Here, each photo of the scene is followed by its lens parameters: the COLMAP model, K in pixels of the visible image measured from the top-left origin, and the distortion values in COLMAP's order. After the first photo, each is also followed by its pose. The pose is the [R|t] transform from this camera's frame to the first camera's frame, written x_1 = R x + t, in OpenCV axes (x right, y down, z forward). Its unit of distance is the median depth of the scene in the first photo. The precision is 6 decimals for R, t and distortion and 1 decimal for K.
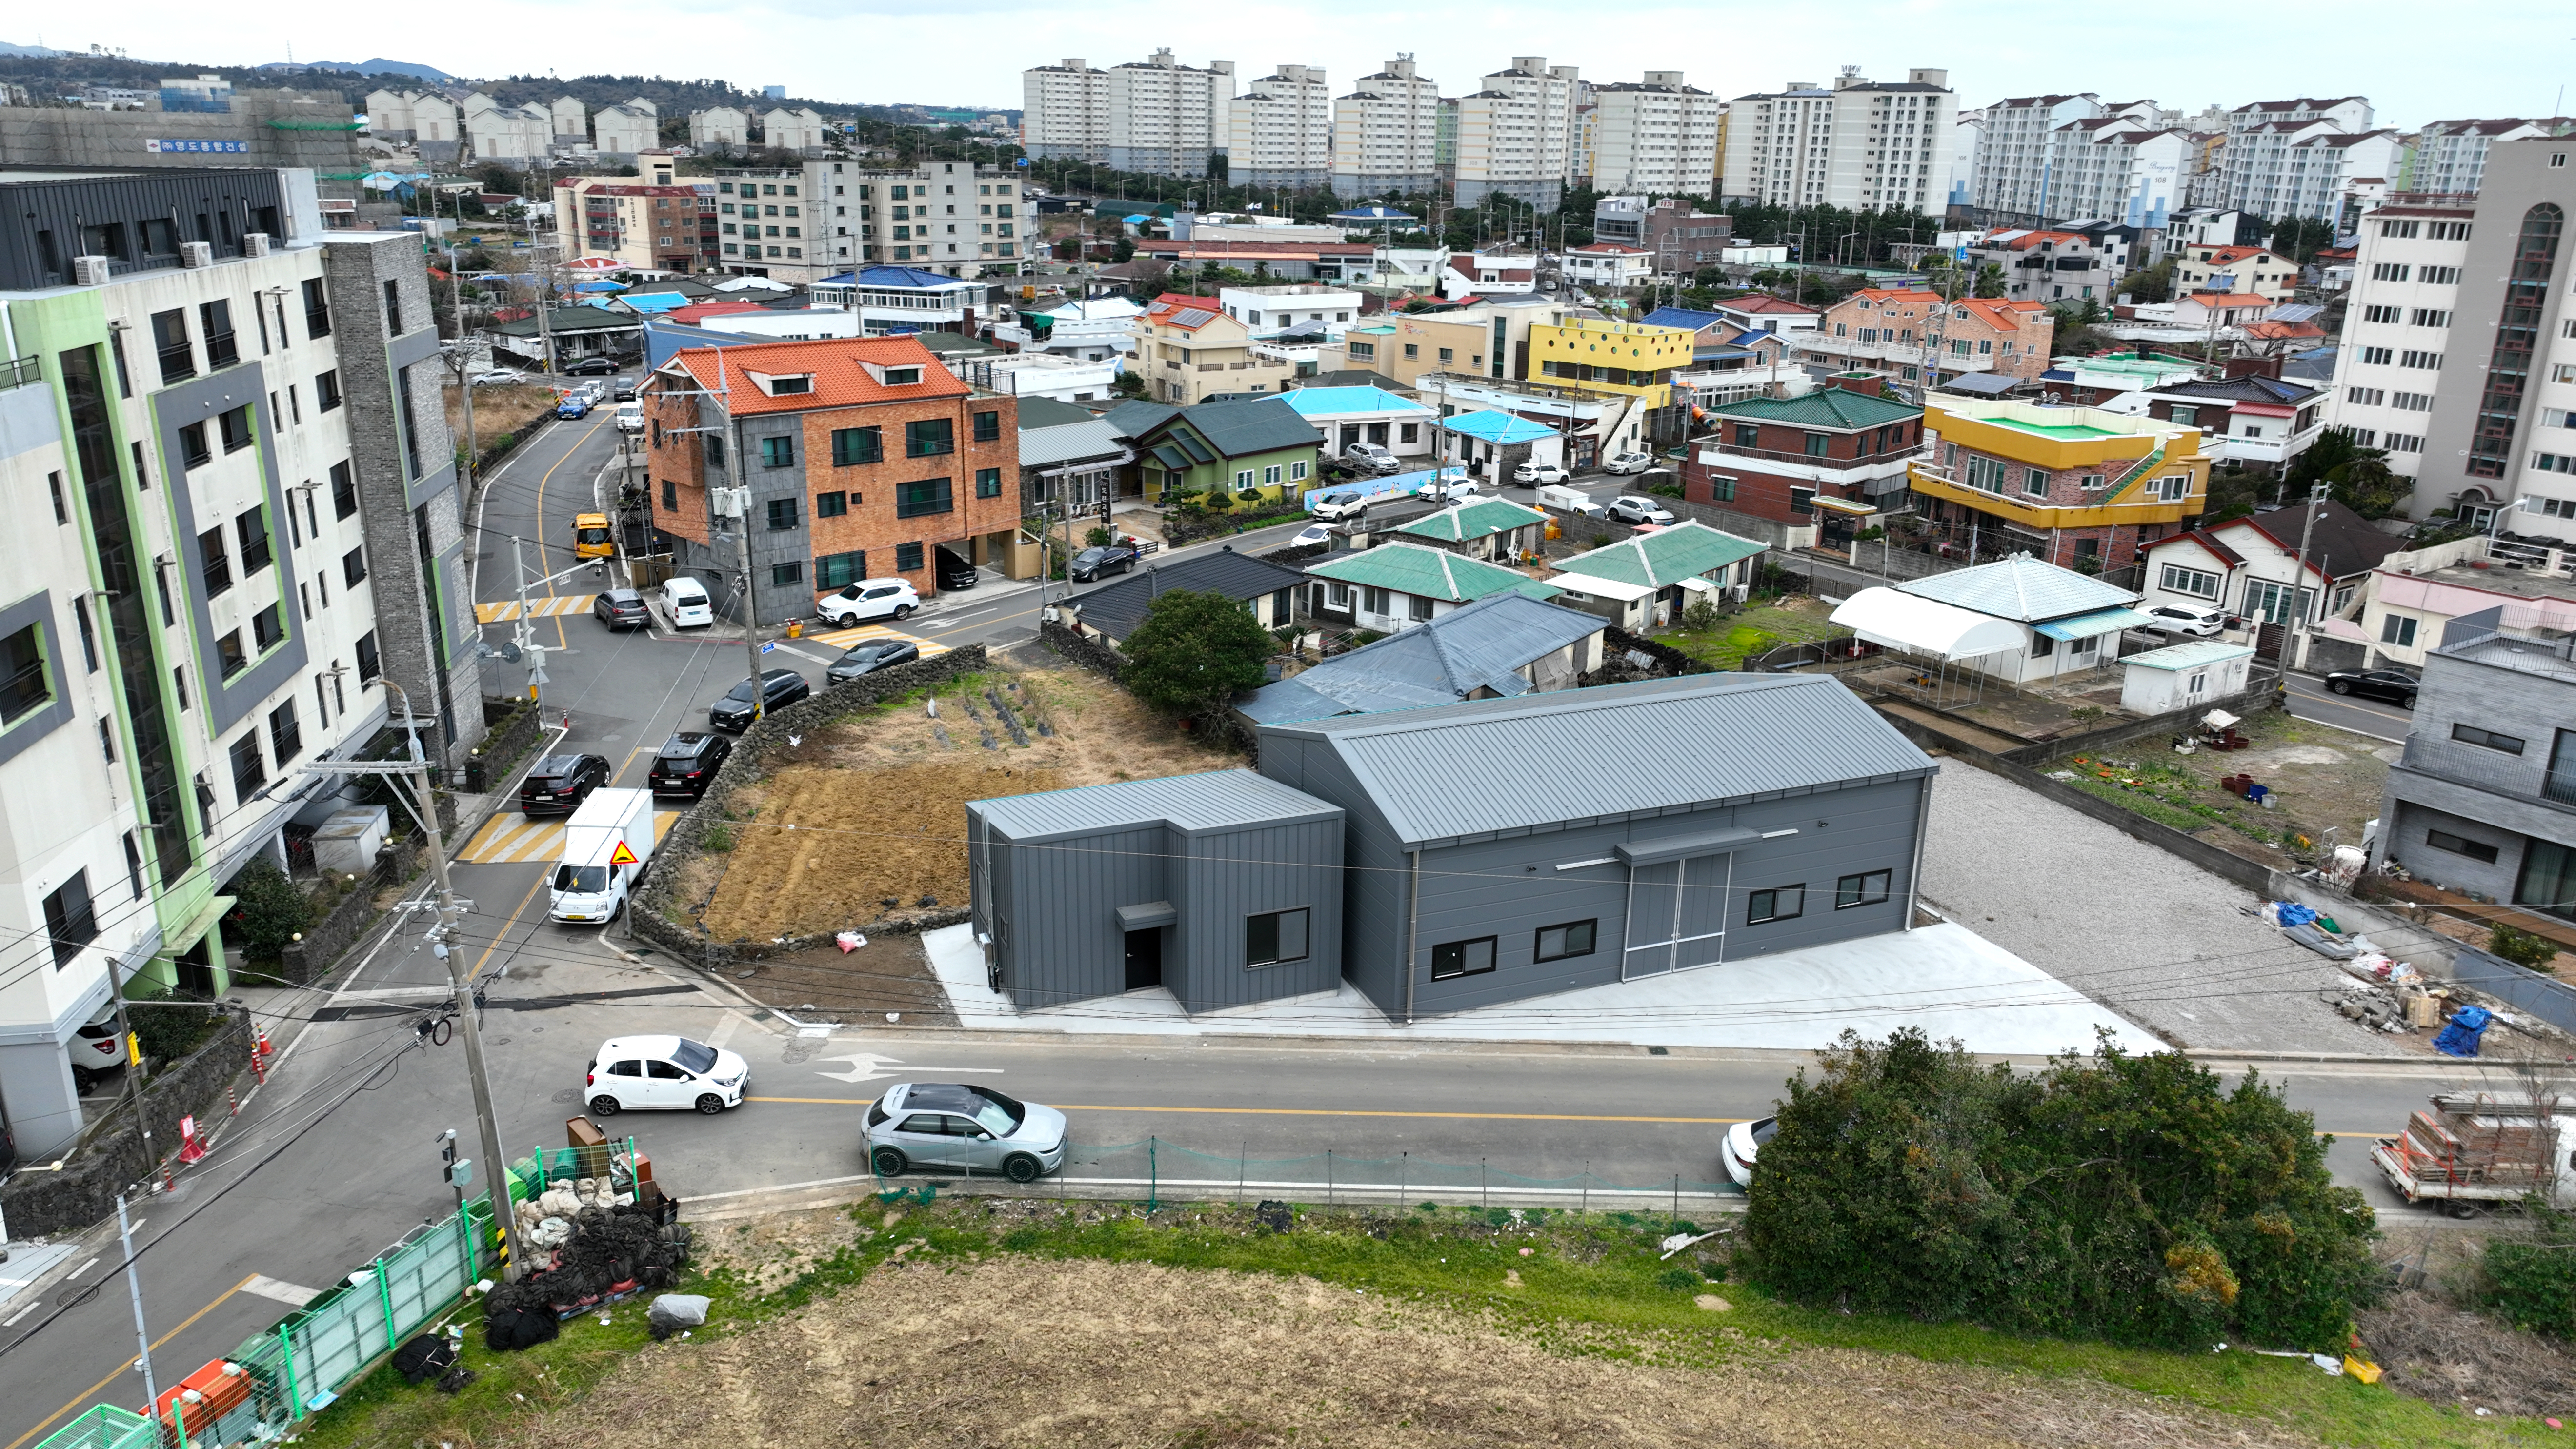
lens RADIAL K [[1805.6, 0, 1288.0], [0, 1805.6, 724.5], [0, 0, 1]] dist [0.006540, 0.003228]
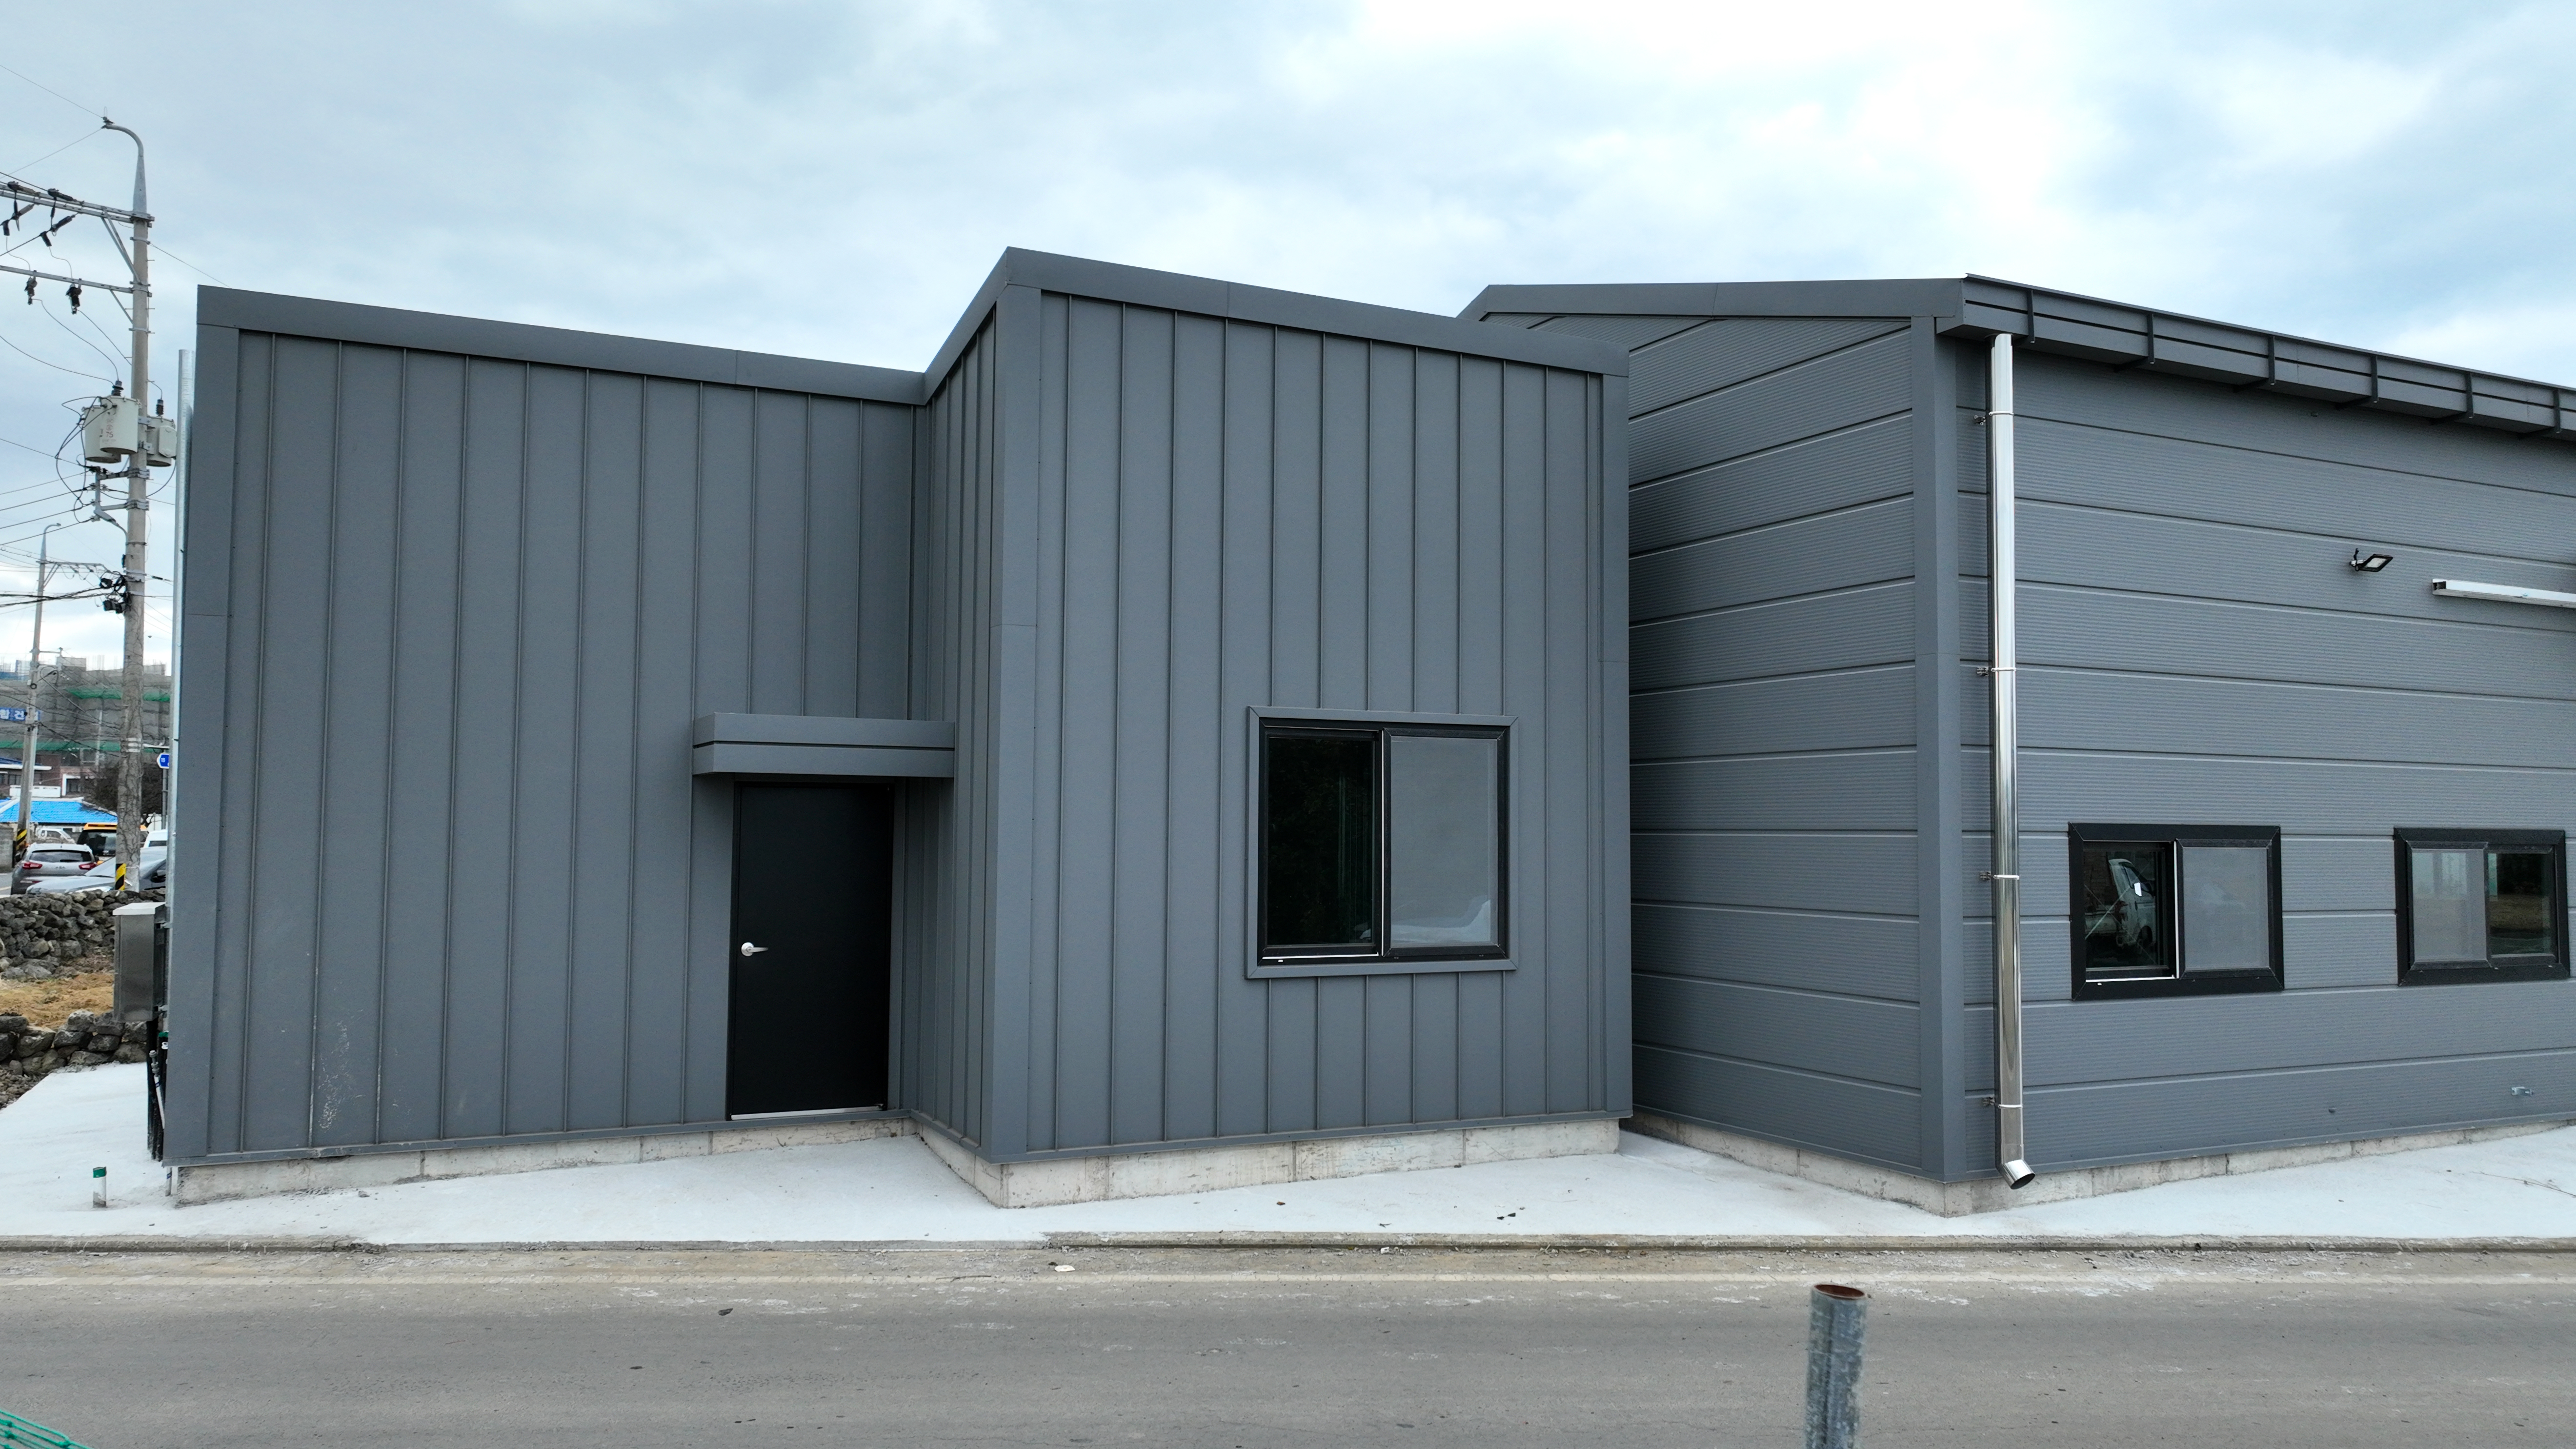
lens RADIAL K [[1805.6, 0, 1288.0], [0, 1805.6, 724.5], [0, 0, 1]] dist [0.006540, 0.003228]
pose [[0.998352, -0.003378, 0.057294, -0.031477], [0.023993, 0.931421, -0.363152, 0.189437], [-0.052138, 0.363928, 0.929967, 0.776031]]
